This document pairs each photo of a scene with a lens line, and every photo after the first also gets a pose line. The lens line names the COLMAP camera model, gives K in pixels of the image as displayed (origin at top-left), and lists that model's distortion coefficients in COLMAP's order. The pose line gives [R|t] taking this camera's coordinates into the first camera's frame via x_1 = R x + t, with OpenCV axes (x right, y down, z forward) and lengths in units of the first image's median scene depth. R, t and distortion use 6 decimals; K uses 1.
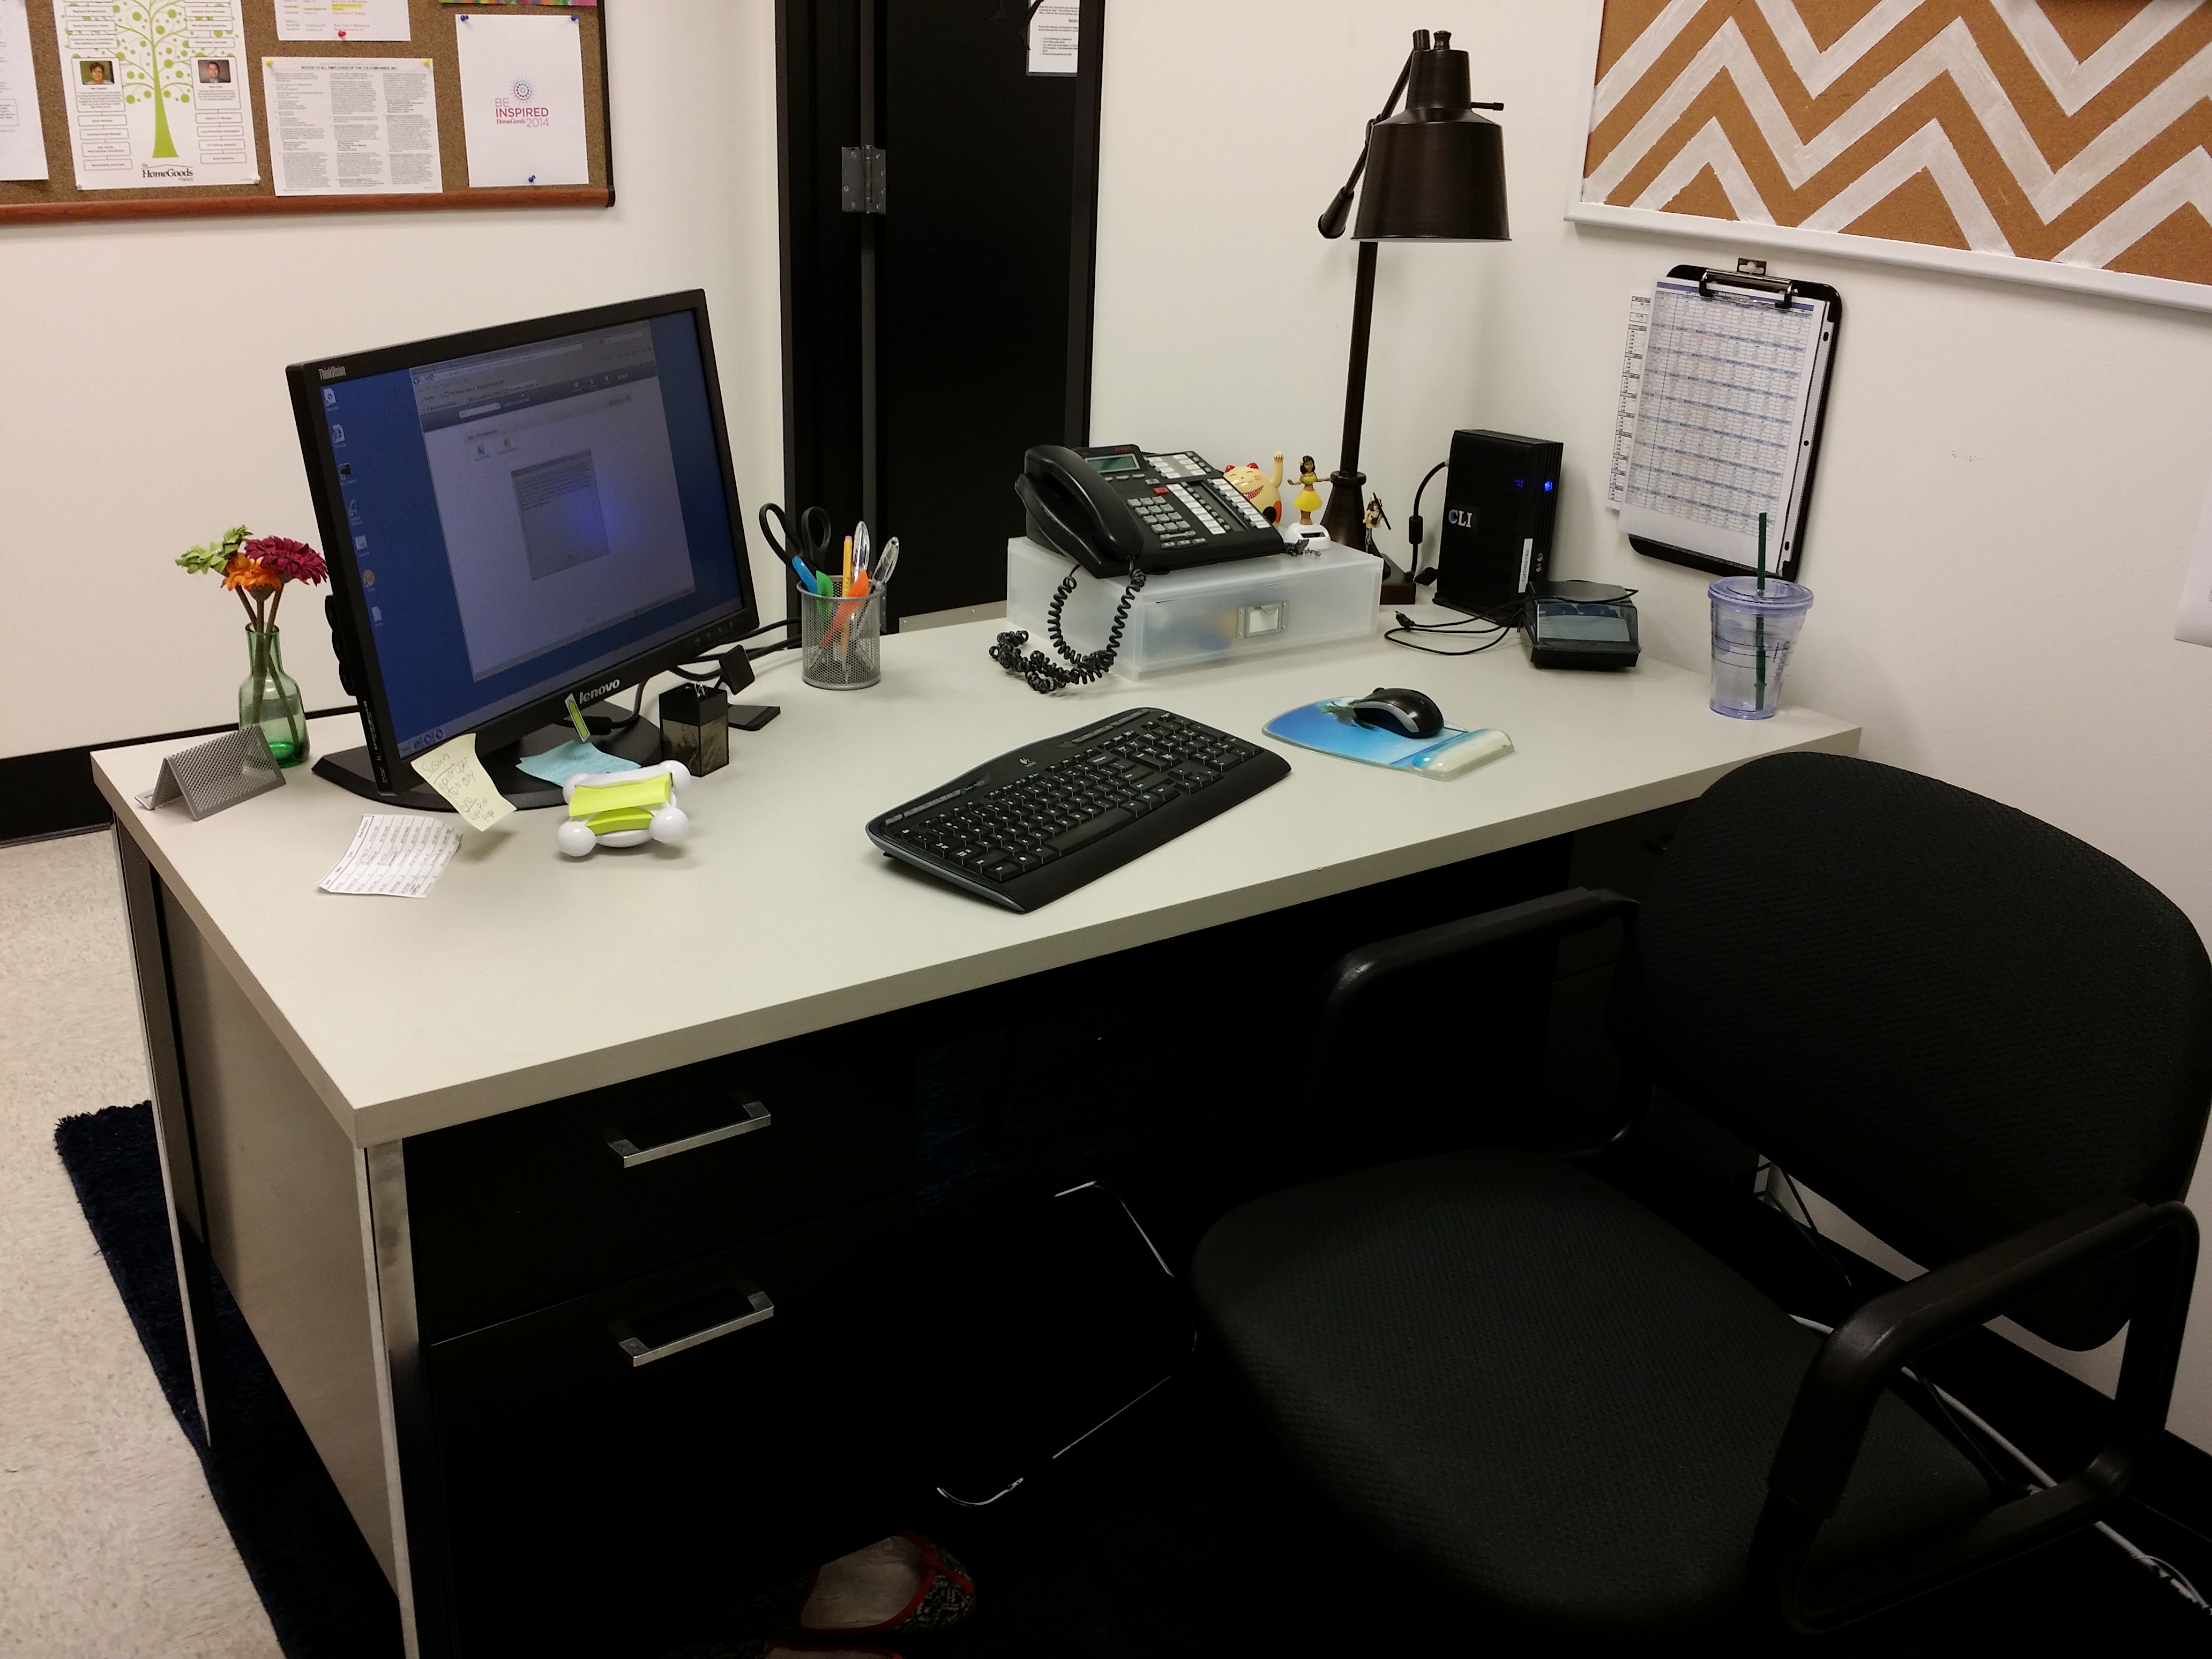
lens RADIAL K [[2143.9, 0, 1107.0], [0, 2143.9, 871.0], [0, 0, 1]] dist [-0.021615, -0.090902]
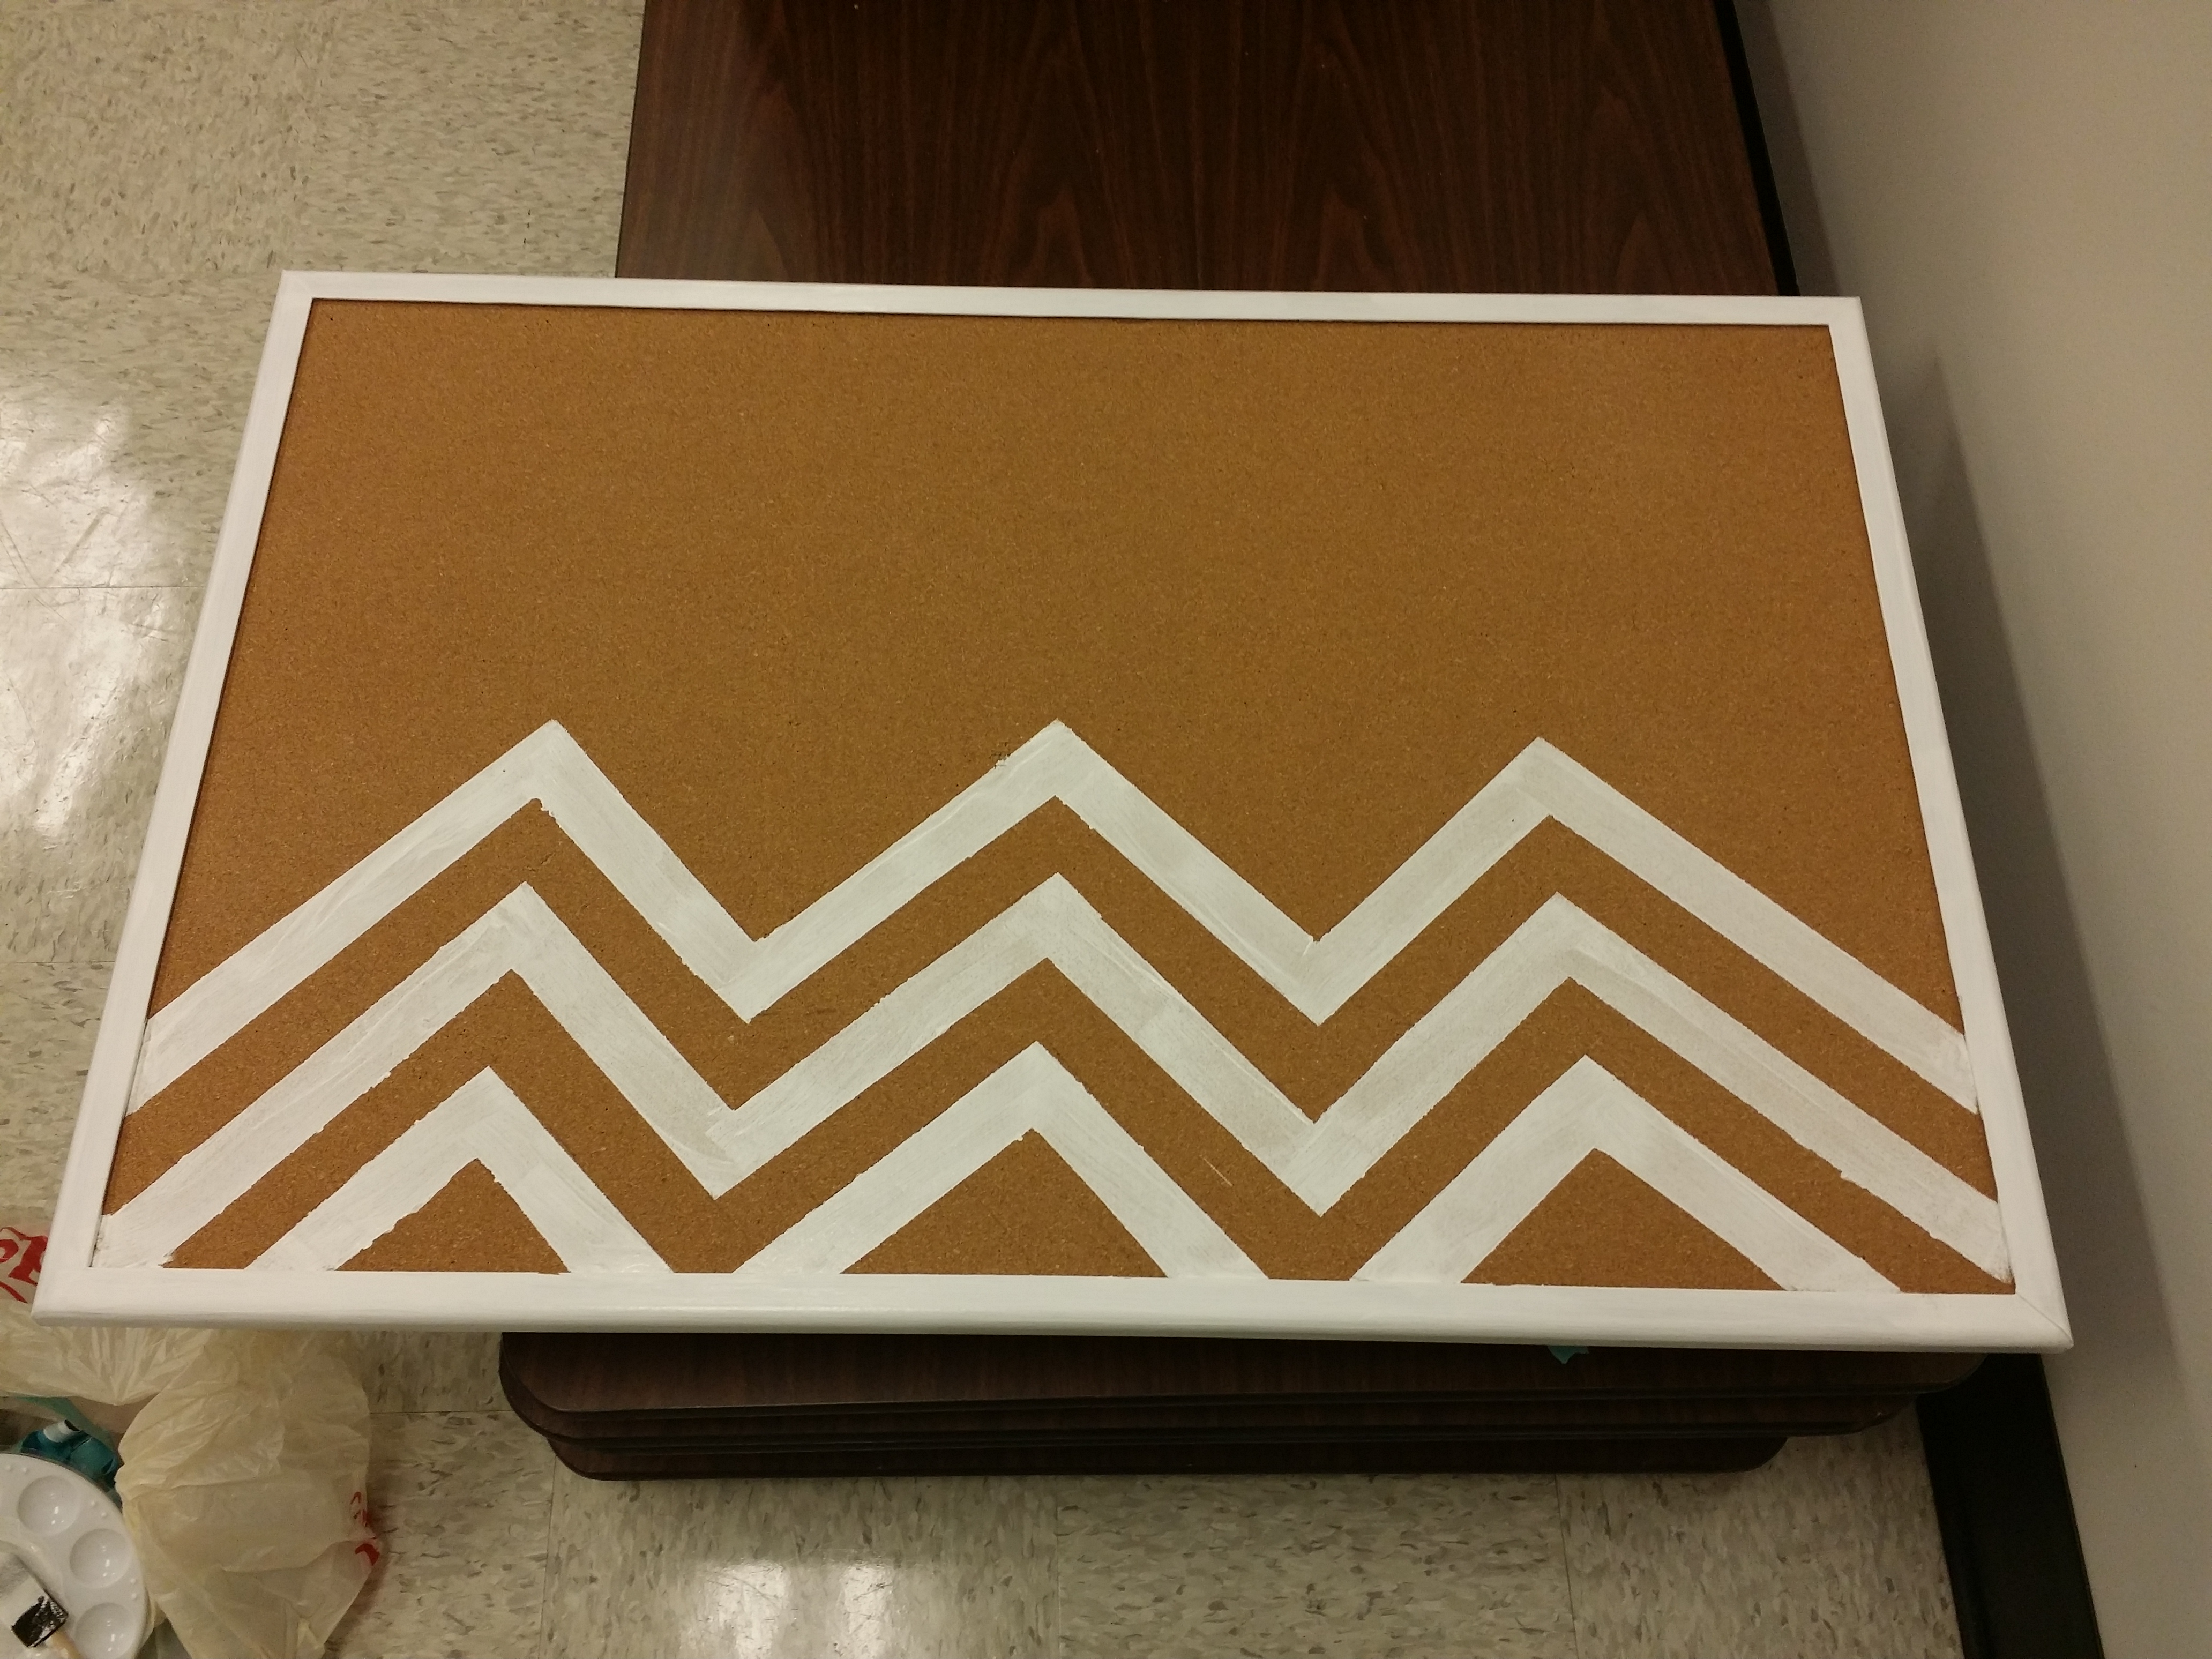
lens RADIAL K [[2055.0, 0, 1098.4], [0, 2055.0, 841.3], [0, 0, 1]] dist [0.095243, -0.260536]
pose [[0.584280, 0.337730, 0.737940, 0.017014], [0.317683, 0.741550, -0.590915, -0.092882], [-0.746790, 0.579691, 0.325982, 0.793255]]
